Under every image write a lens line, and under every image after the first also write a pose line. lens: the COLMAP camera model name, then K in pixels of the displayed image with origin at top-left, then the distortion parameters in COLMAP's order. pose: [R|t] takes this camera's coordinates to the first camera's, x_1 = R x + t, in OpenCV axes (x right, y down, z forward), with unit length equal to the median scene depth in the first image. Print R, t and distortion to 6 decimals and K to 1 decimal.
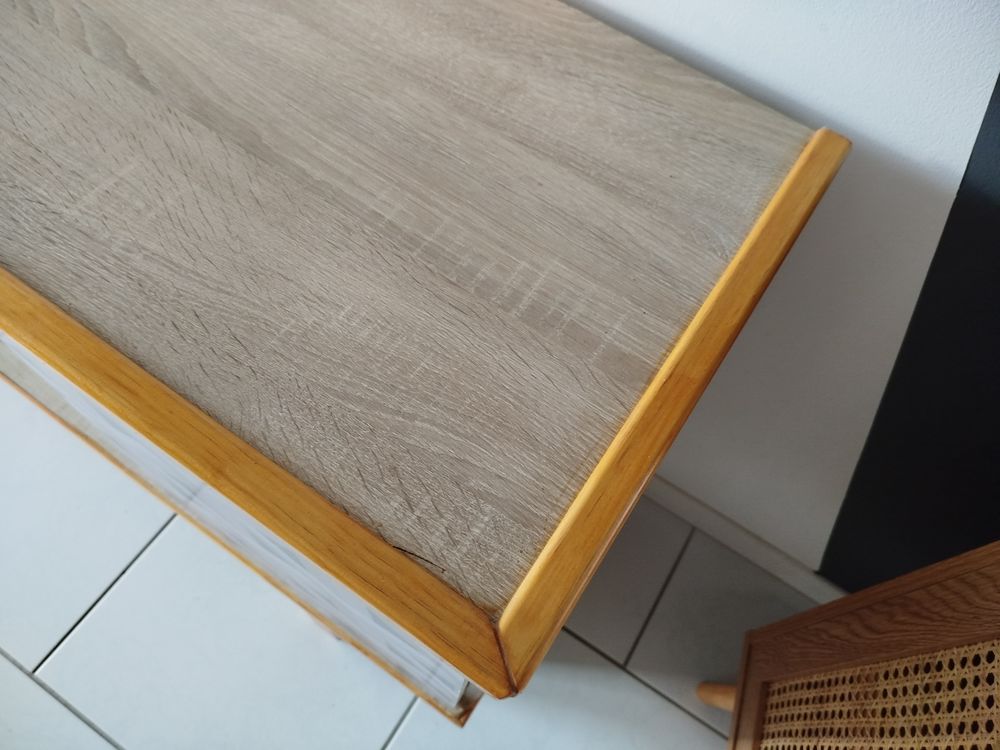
lens RADIAL K [[712.8, 0, 504.7], [0, 712.8, 376.4], [0, 0, 1]] dist [0.028116, -0.039153]
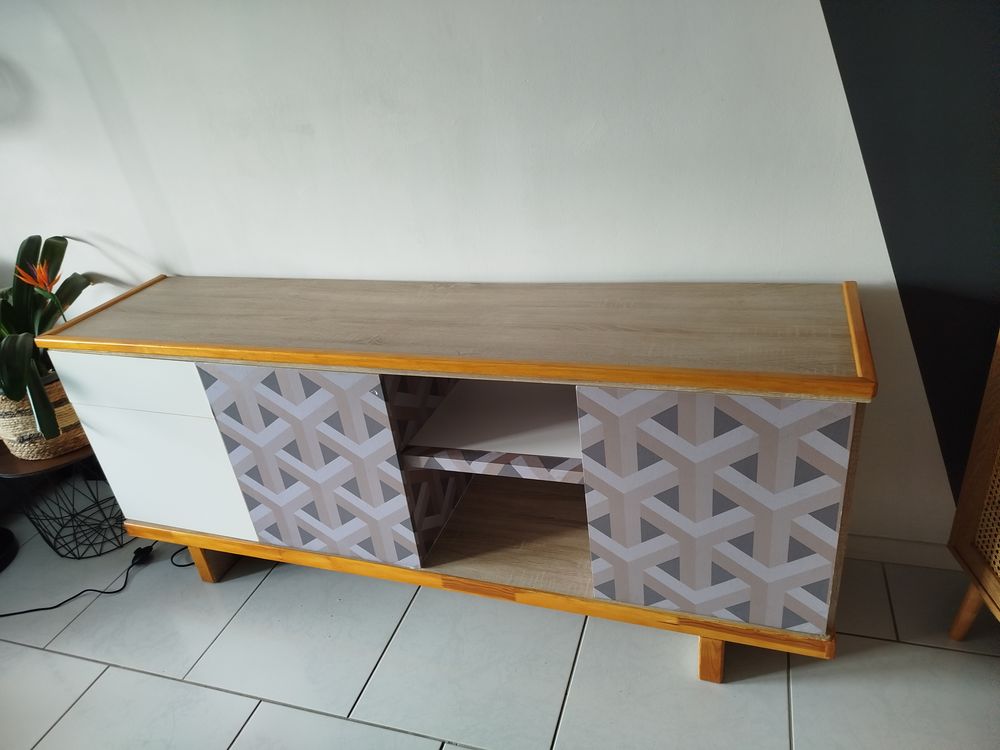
lens RADIAL K [[712.8, 0, 498.5], [0, 712.8, 380.0], [0, 0, 1]] dist [0.028116, -0.039153]
pose [[0.947360, -0.293294, 0.128402, -1.482171], [0.314171, 0.774306, -0.549315, 1.204591], [0.061688, 0.560740, 0.825691, -1.368150]]
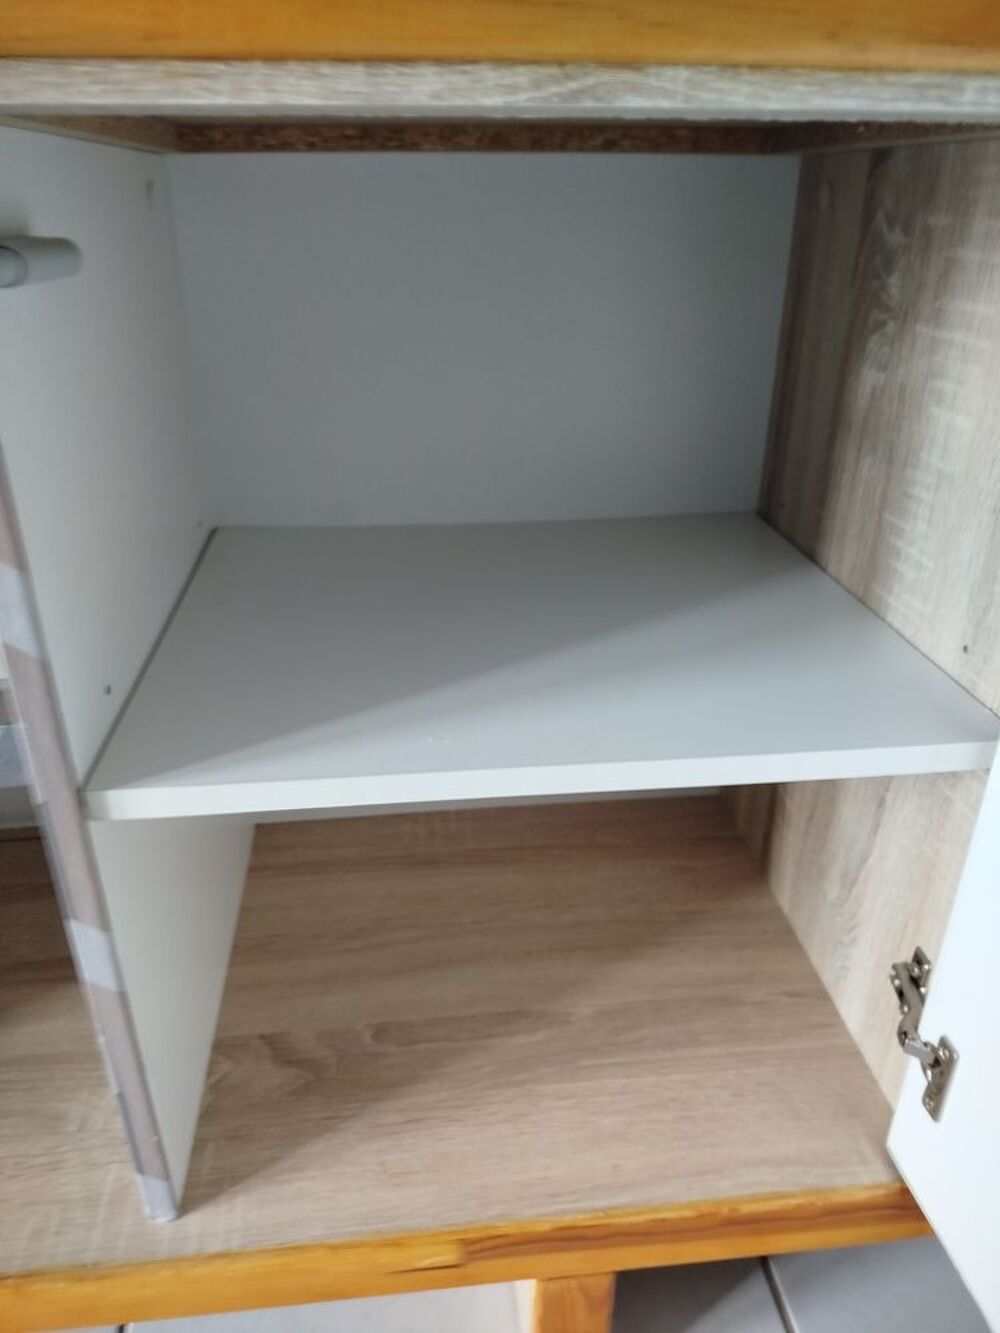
lens RADIAL K [[950.2, 0, 506.5], [0, 950.2, 656.6], [0, 0, 1]] dist [0.028116, -0.039153]
pose [[0.763808, -0.354262, 0.539532, -0.960534], [0.603355, 0.688803, -0.401887, 0.549710], [-0.229258, 0.632494, 0.739860, 0.567938]]
